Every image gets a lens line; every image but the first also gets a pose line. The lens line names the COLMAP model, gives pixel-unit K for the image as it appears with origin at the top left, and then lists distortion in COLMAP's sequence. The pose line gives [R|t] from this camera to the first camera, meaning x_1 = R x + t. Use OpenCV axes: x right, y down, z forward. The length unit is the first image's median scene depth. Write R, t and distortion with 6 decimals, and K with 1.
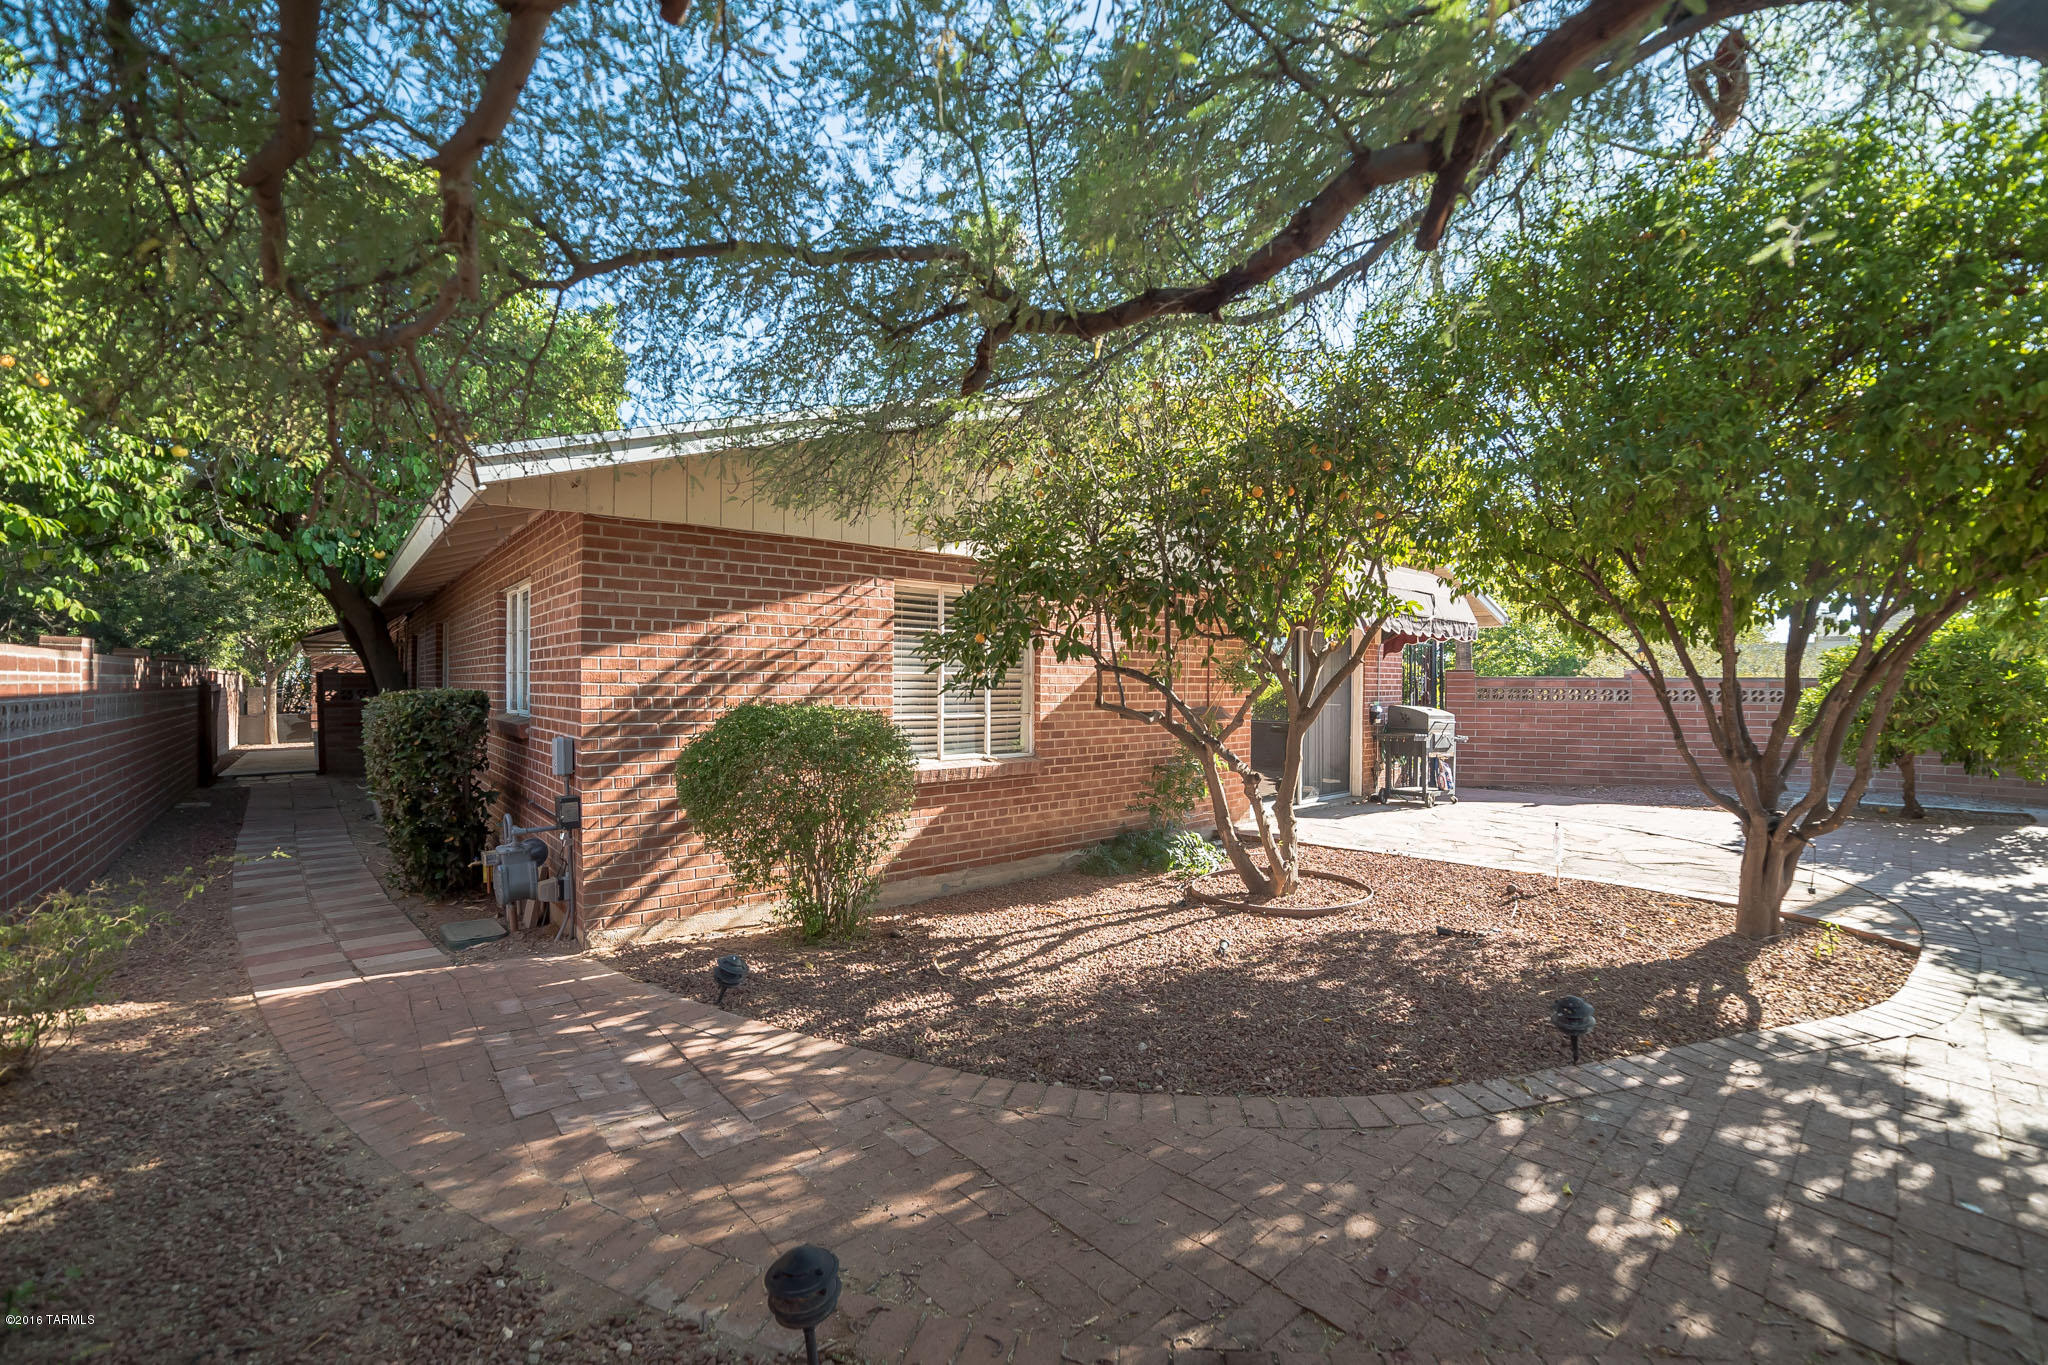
lens RADIAL K [[861.5, 0, 1023.5], [0, 861.5, 647.2], [0, 0, 1]] dist [-0.096931, 0.029362]
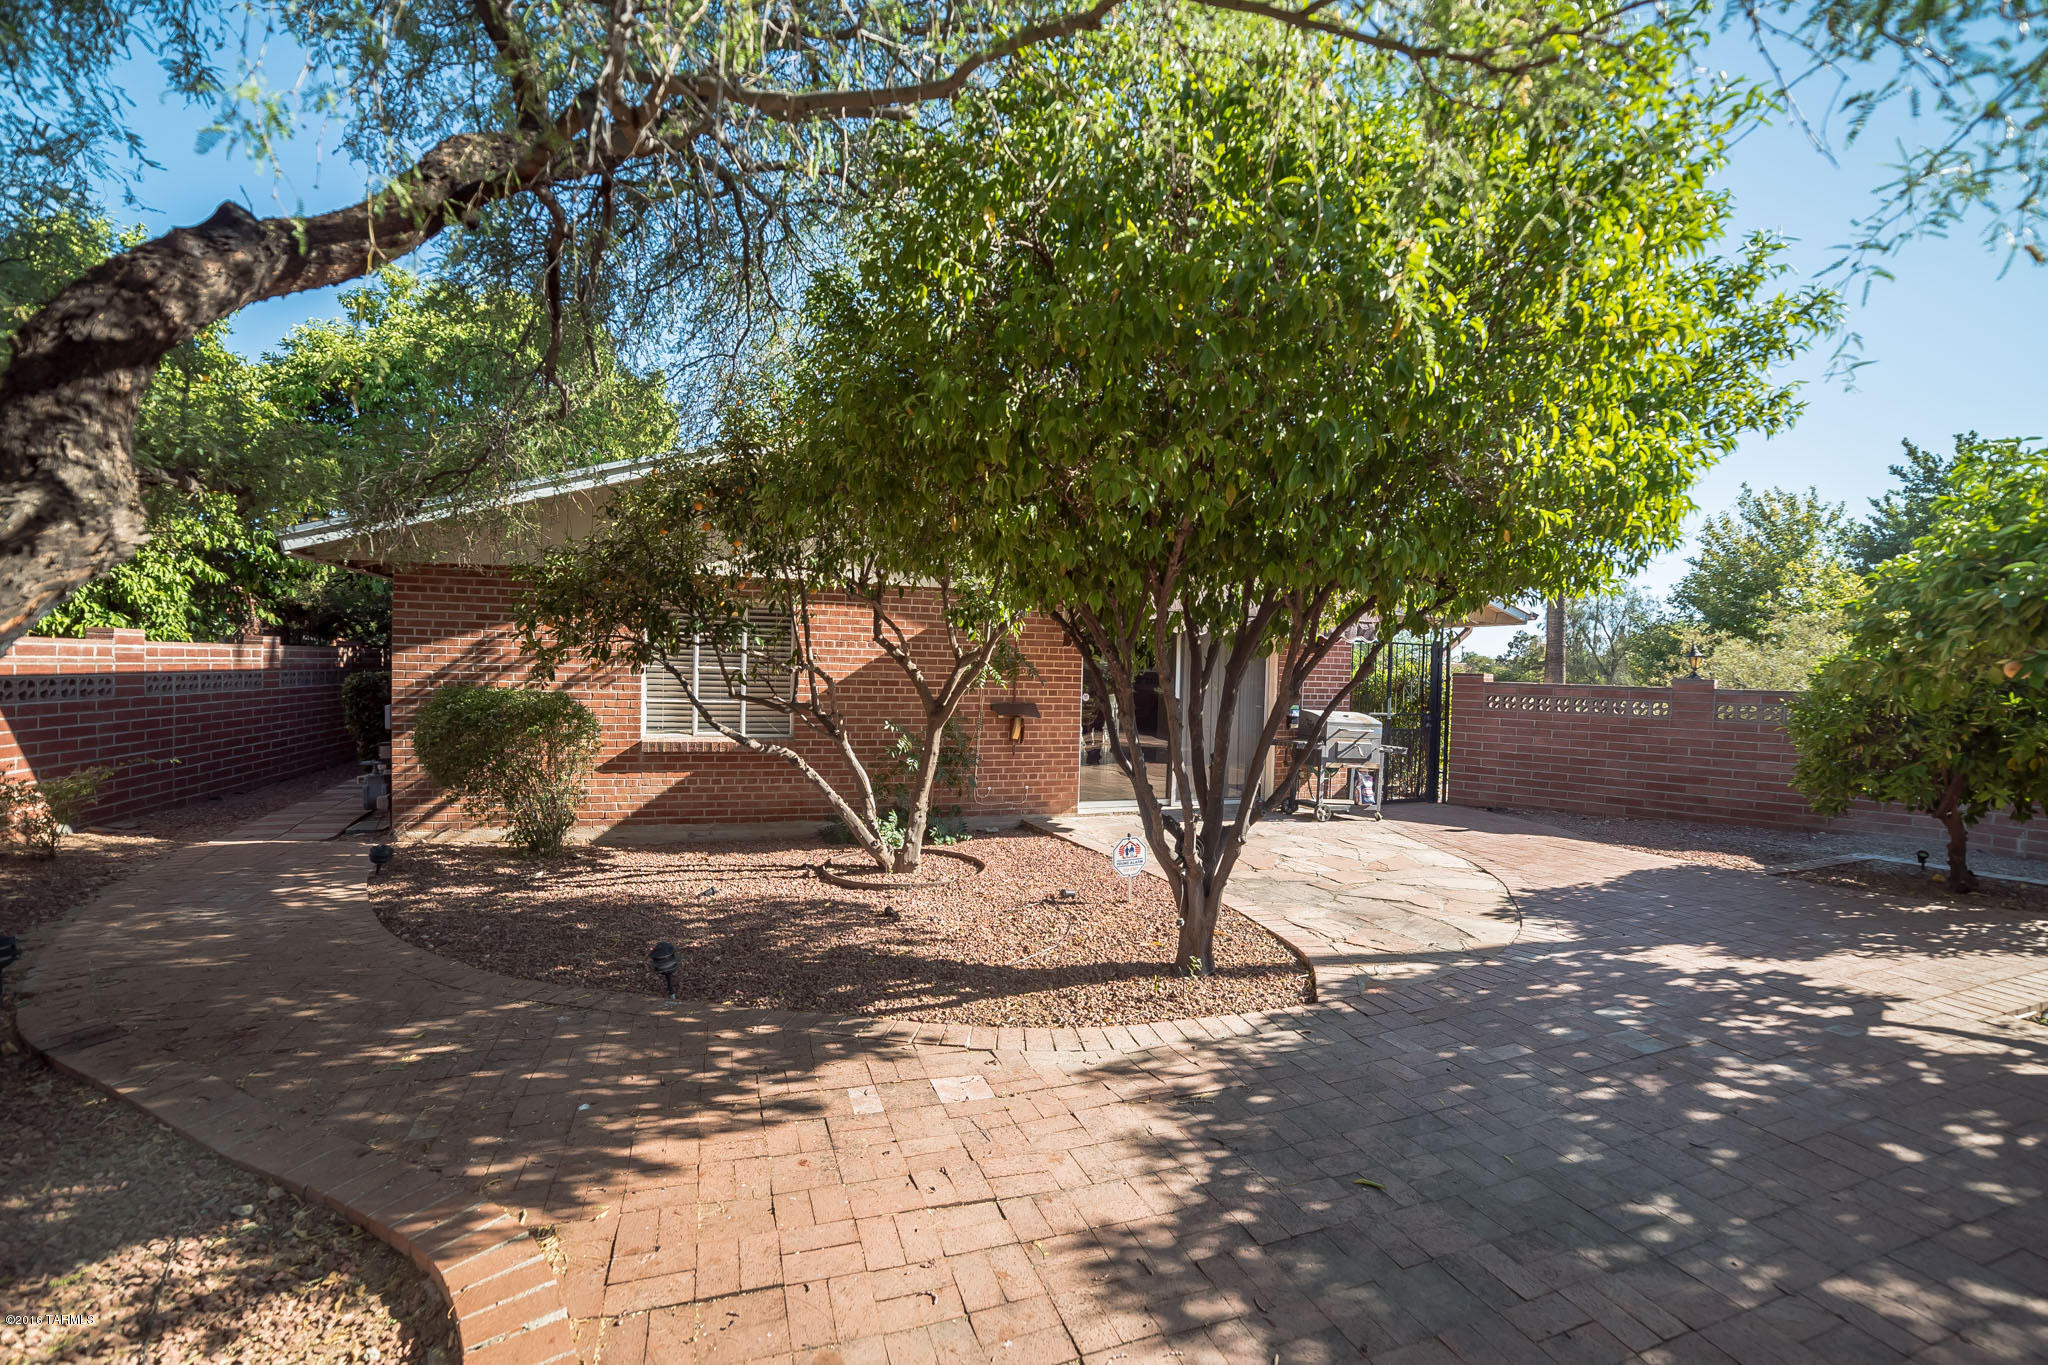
lens RADIAL K [[861.5, 0, 1023.5], [0, 861.5, 647.2], [0, 0, 1]] dist [-0.096931, 0.029362]
pose [[0.932233, 0.014872, -0.361554, 1.178669], [-0.008807, 0.999792, 0.018418, -0.040314], [0.361752, -0.013985, 0.932169, 0.004108]]
